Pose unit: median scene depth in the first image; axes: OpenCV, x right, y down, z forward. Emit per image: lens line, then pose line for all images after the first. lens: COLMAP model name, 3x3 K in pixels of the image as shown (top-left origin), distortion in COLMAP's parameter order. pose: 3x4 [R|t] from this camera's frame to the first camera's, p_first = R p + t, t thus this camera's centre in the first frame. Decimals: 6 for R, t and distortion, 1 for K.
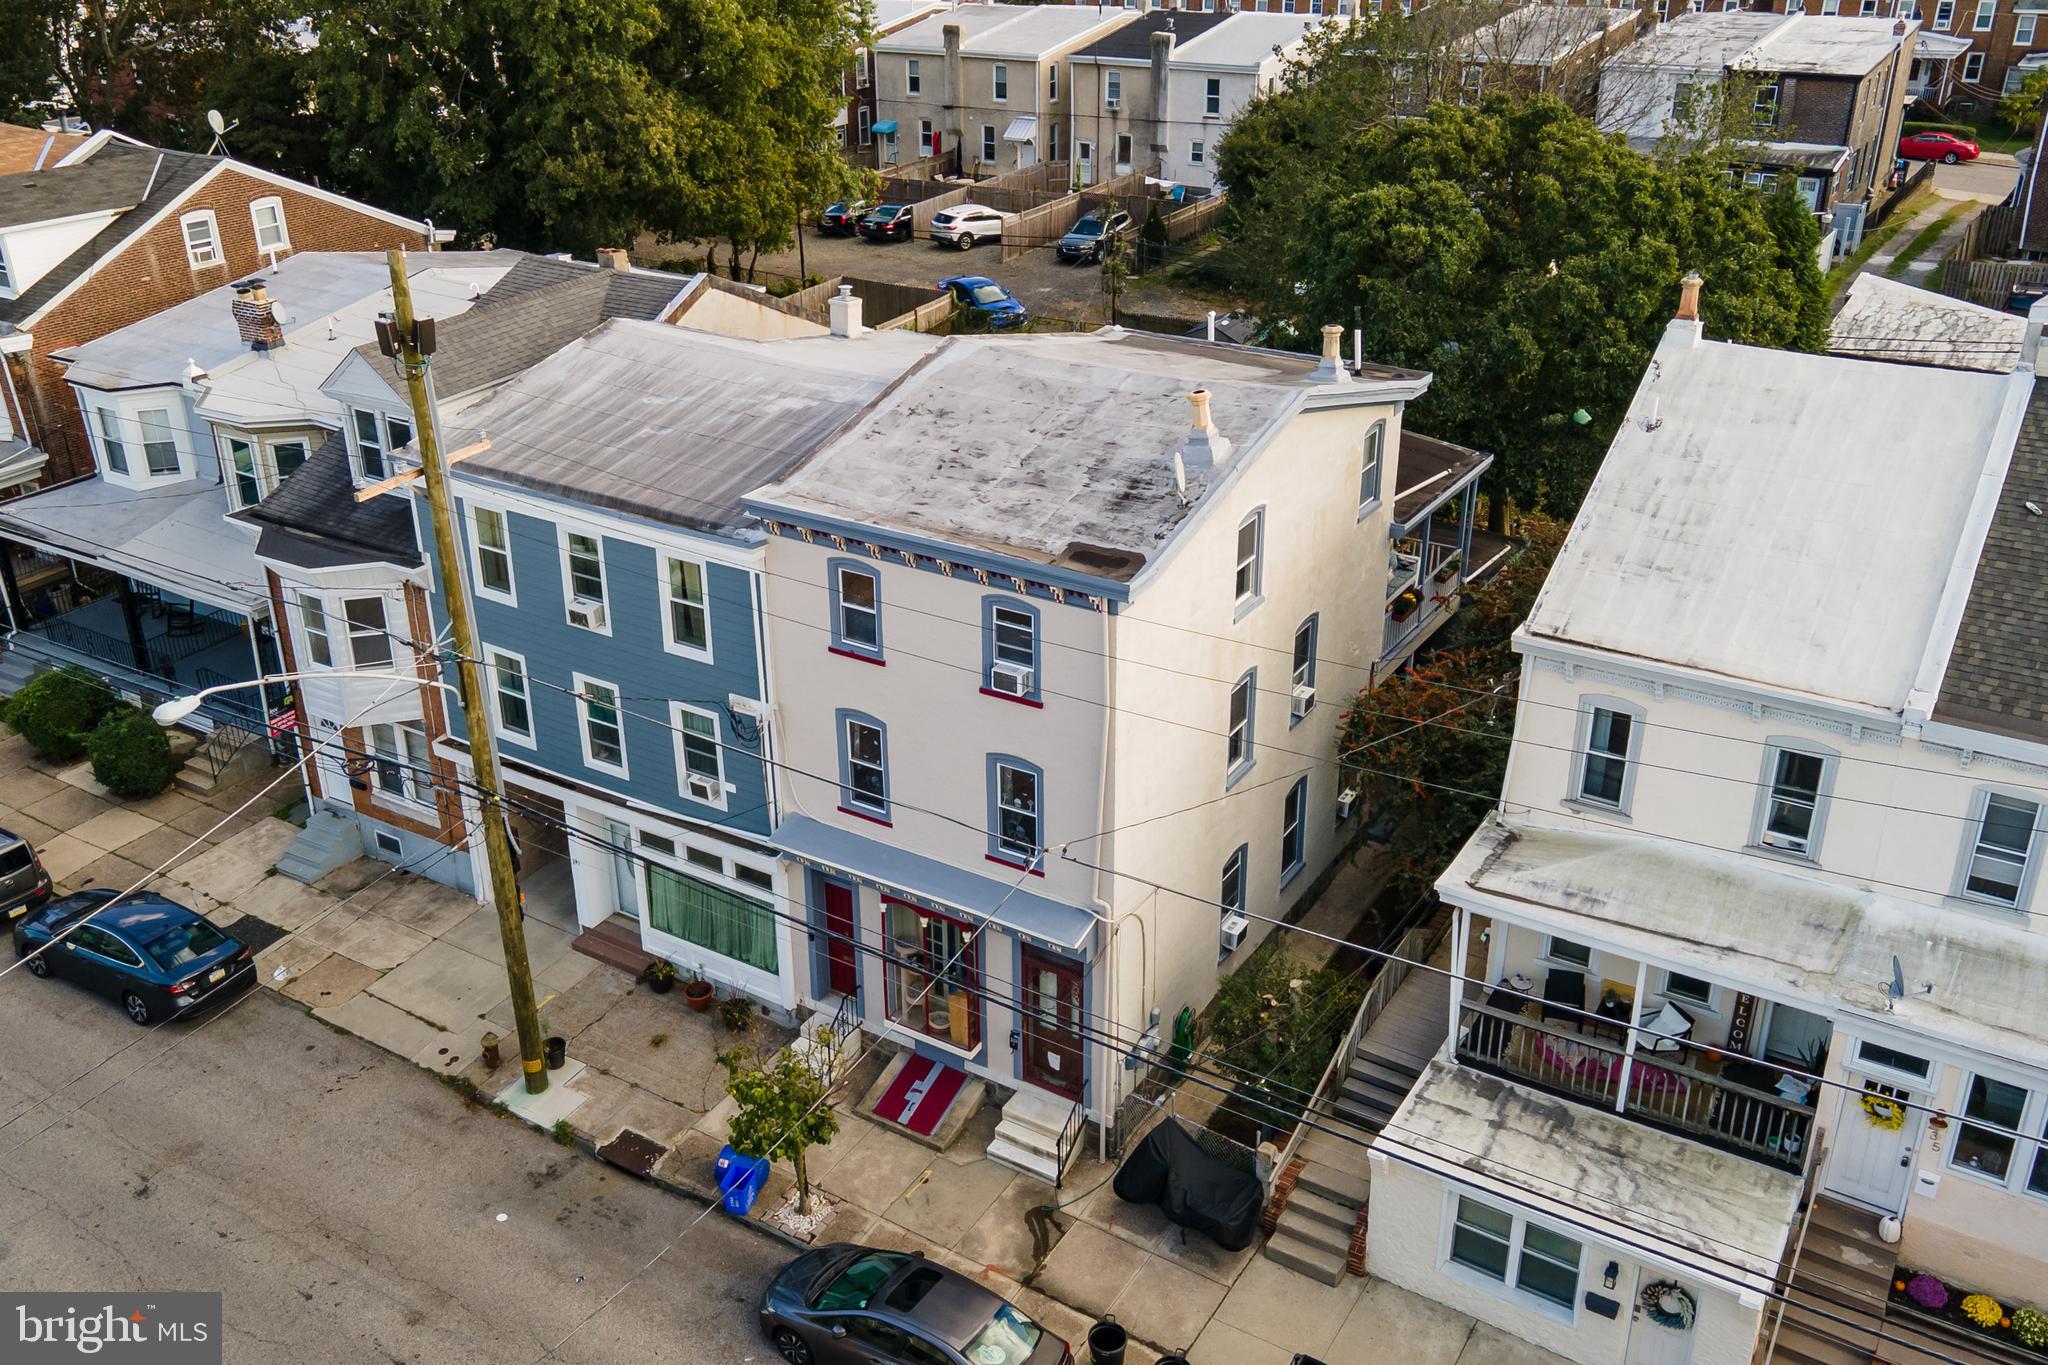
lens RADIAL K [[1820.3, 0, 1013.8], [0, 1820.3, 660.2], [0, 0, 1]] dist [0.040226, 0.007057]
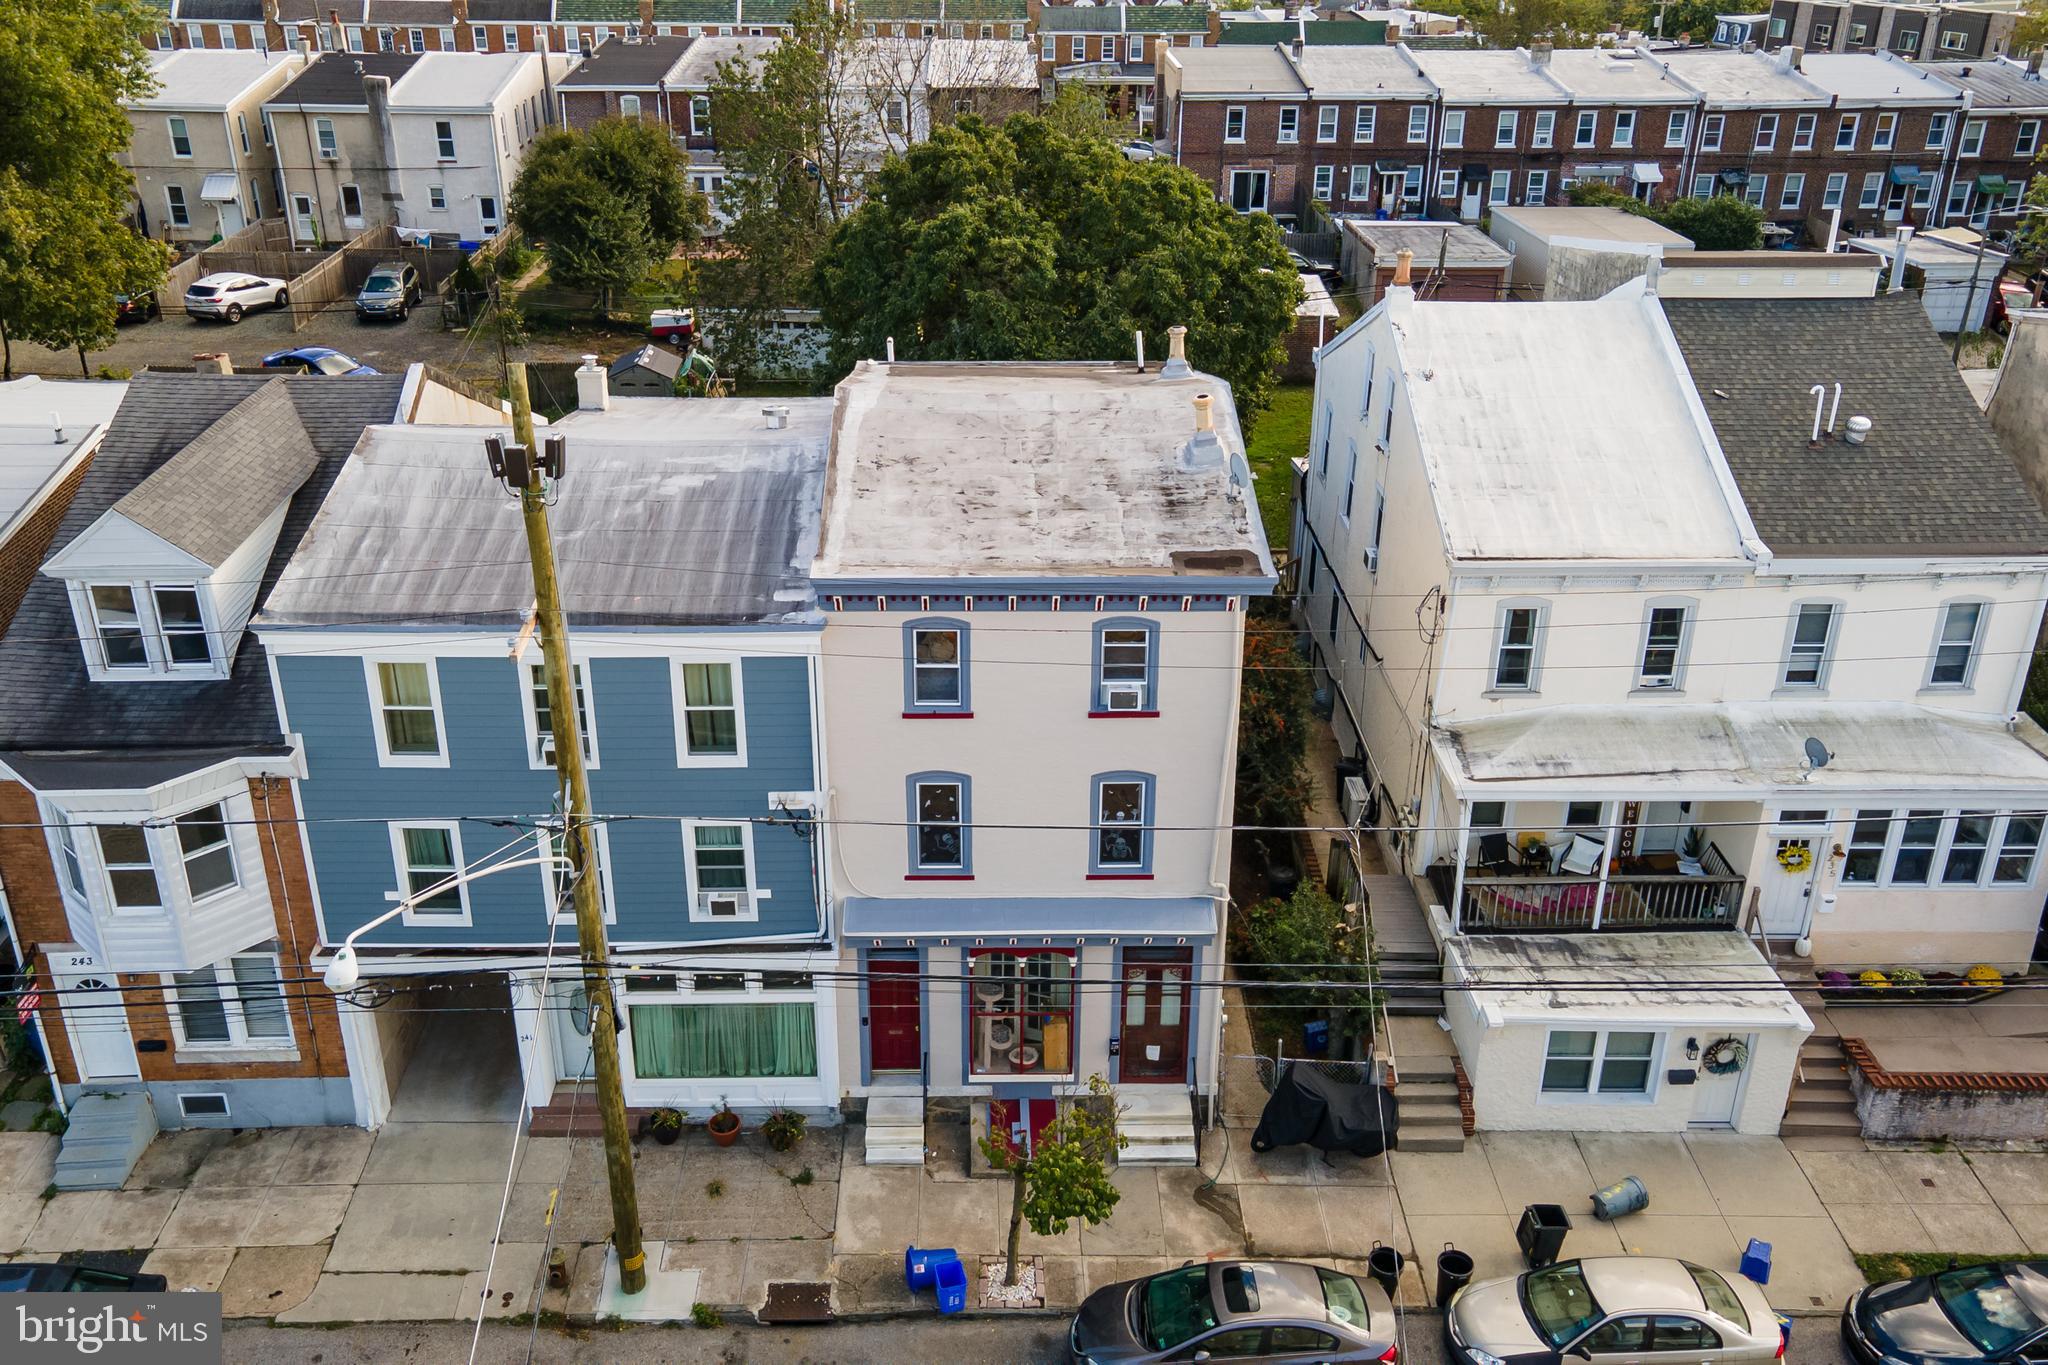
lens RADIAL K [[1754.6, 0, 1031.5], [0, 1754.6, 651.7], [0, 0, 1]] dist [0.008178, 0.087124]
pose [[0.835132, -0.215986, 0.505870, -0.482122], [0.219923, 0.974086, 0.052827, -0.069706], [-0.504170, 0.067135, 0.860991, 0.154736]]
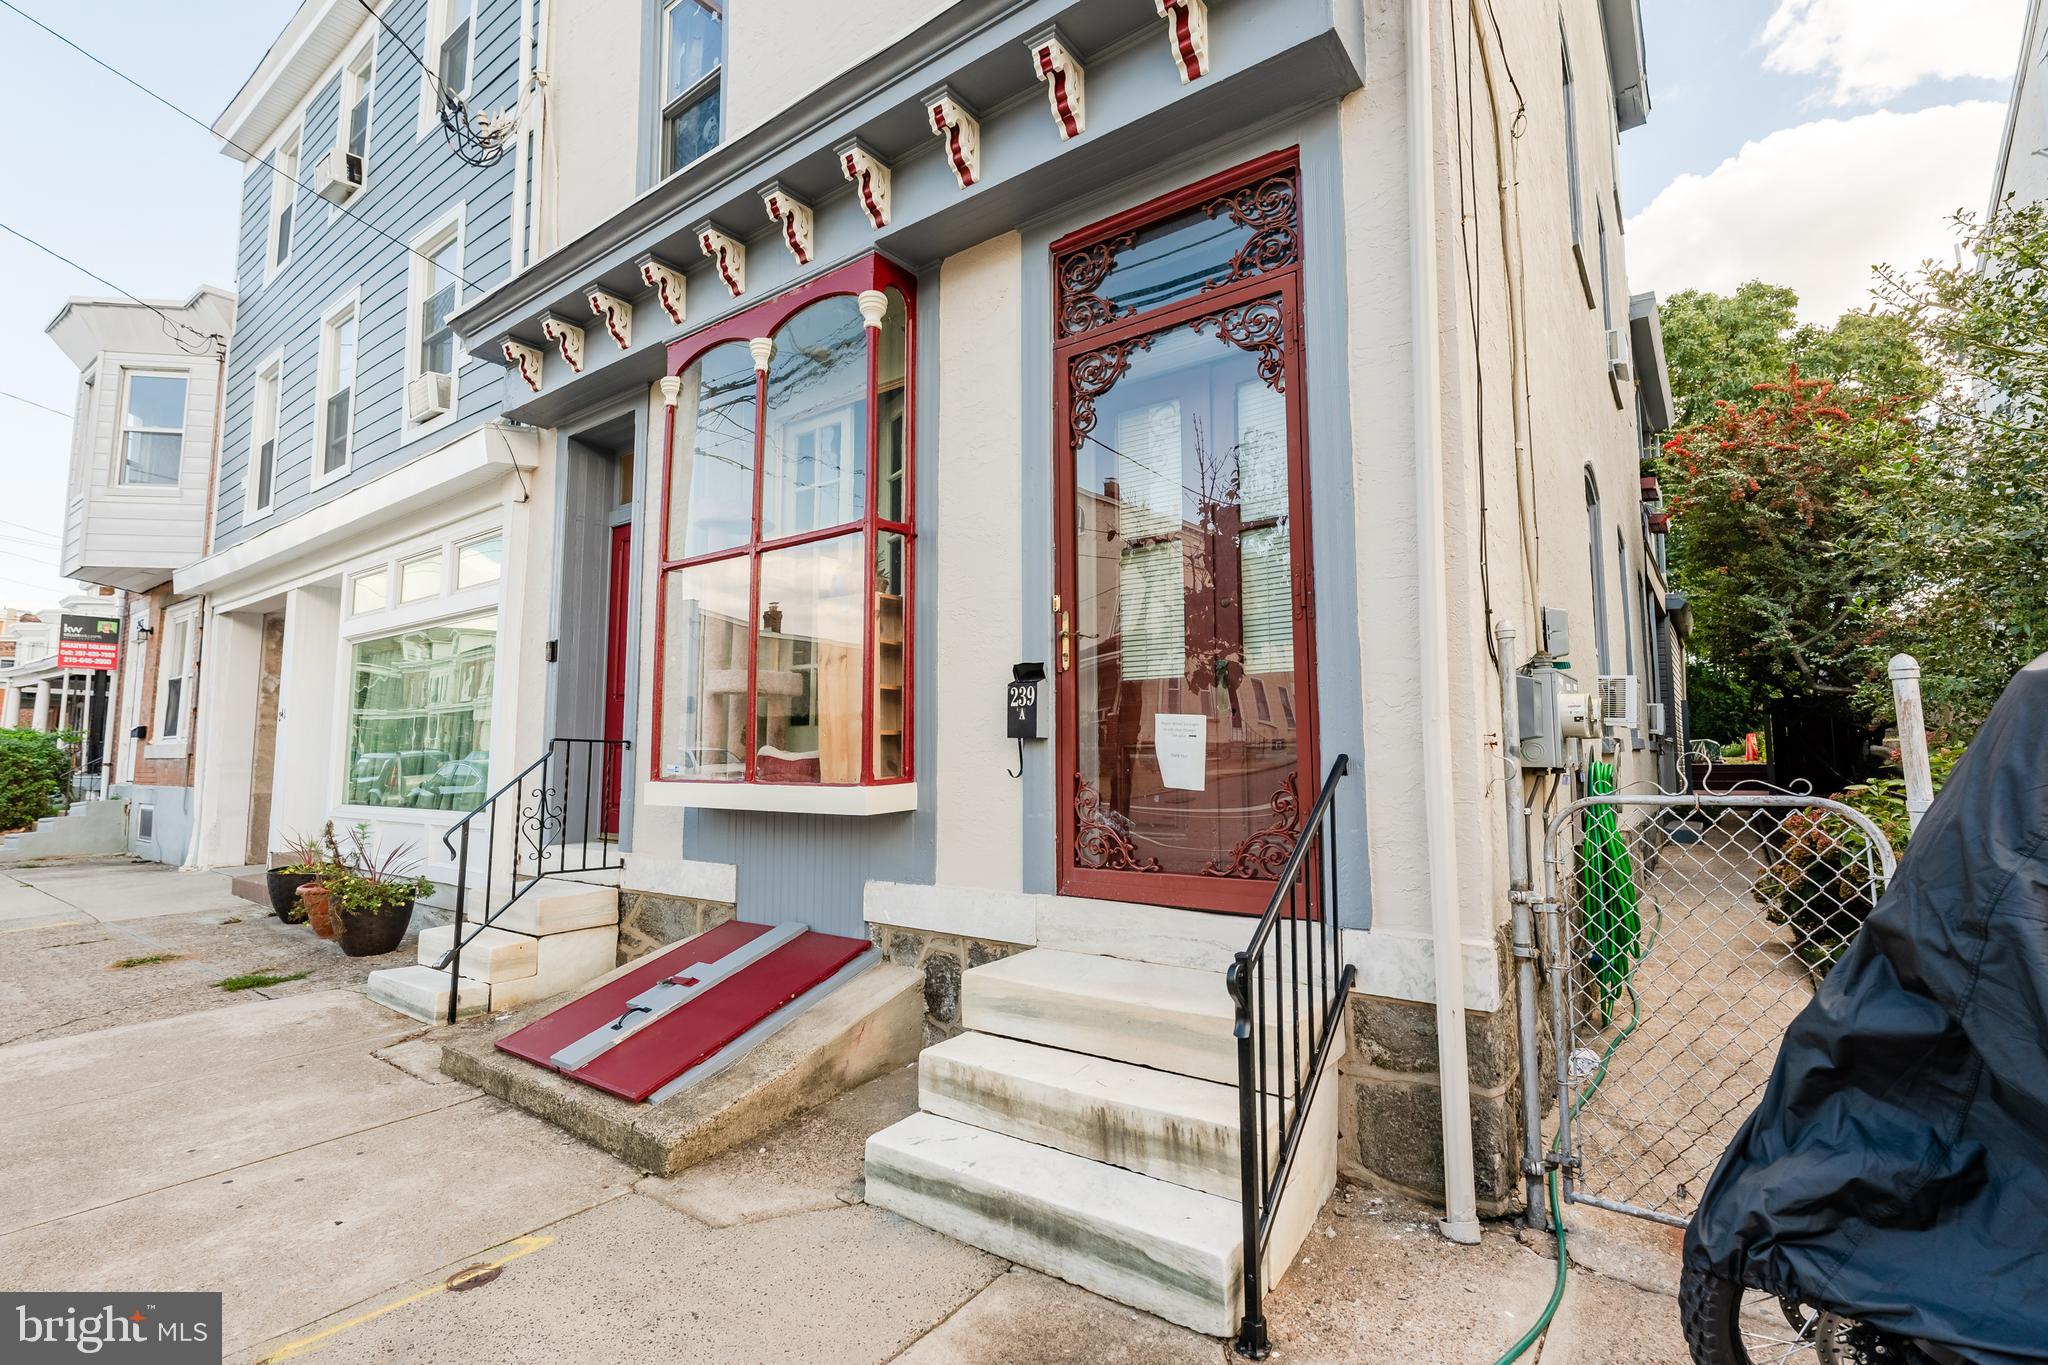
lens RADIAL K [[934.4, 0, 1031.0], [0, 934.4, 665.8], [0, 0, 1]] dist [0.001603, -0.000456]
pose [[0.997178, -0.002962, -0.075016, 0.011324], [-0.036455, 0.854405, -0.518328, 0.269431], [0.065629, 0.519600, 0.851886, 0.866391]]
